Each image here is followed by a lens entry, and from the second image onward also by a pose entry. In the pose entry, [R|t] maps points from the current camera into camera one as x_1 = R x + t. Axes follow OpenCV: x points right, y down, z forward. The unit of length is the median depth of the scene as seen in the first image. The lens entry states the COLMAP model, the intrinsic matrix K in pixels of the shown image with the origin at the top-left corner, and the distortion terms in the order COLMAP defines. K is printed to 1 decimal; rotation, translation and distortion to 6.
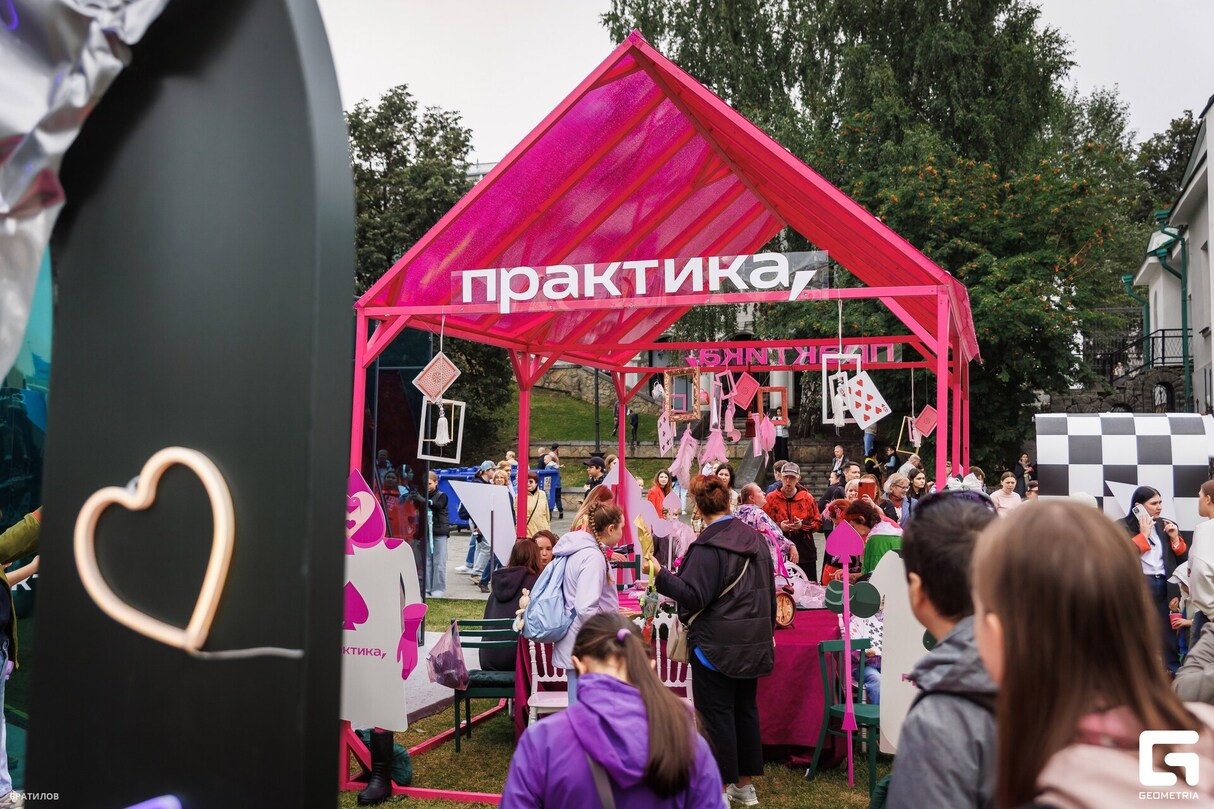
lens RADIAL K [[1286.2, 0, 608.3], [0, 1286.2, 408.3], [0, 0, 1]] dist [-0.001552, 0.000000]
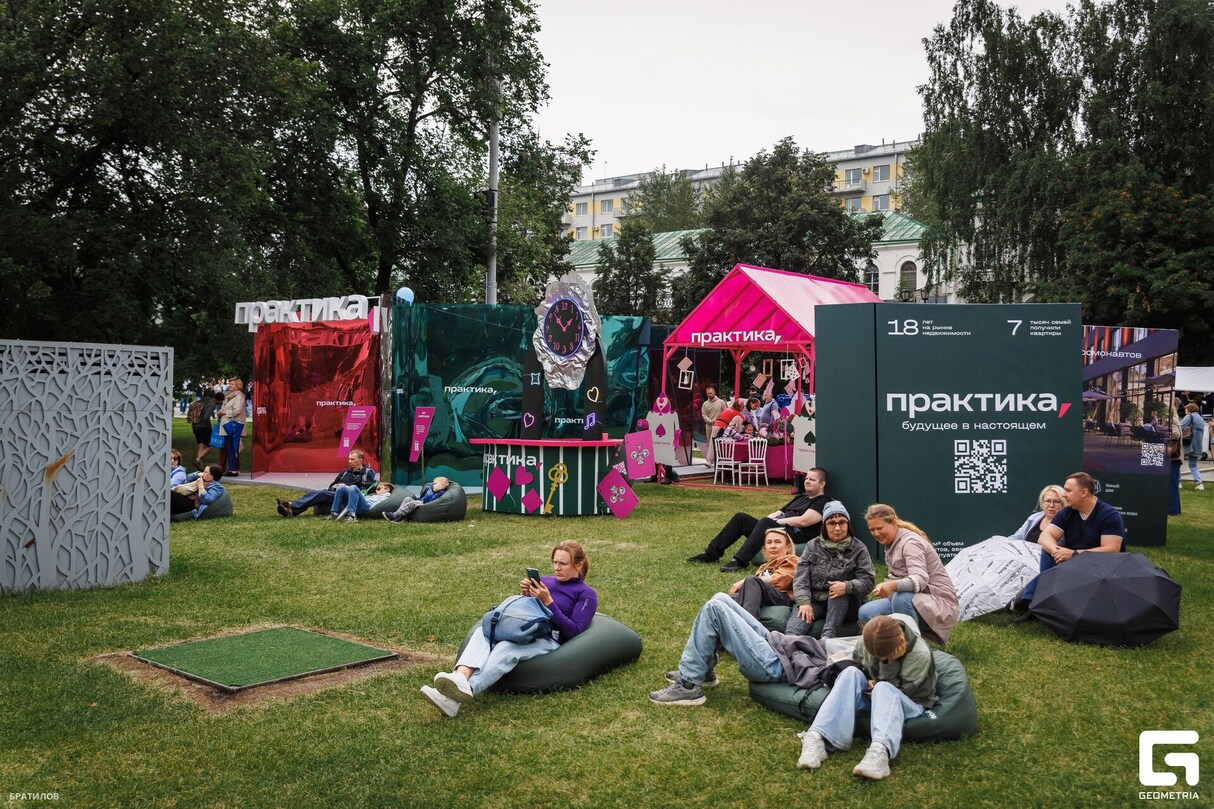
lens RADIAL K [[1166.8, 0, 607.2], [0, 1166.8, 404.5], [0, 0, 1]] dist [-0.110089, 0.000000]
pose [[0.930094, 0.013005, -0.367092, 0.812486], [0.006757, 0.998598, 0.052497, -0.080801], [0.367260, -0.051307, 0.928702, -1.957296]]
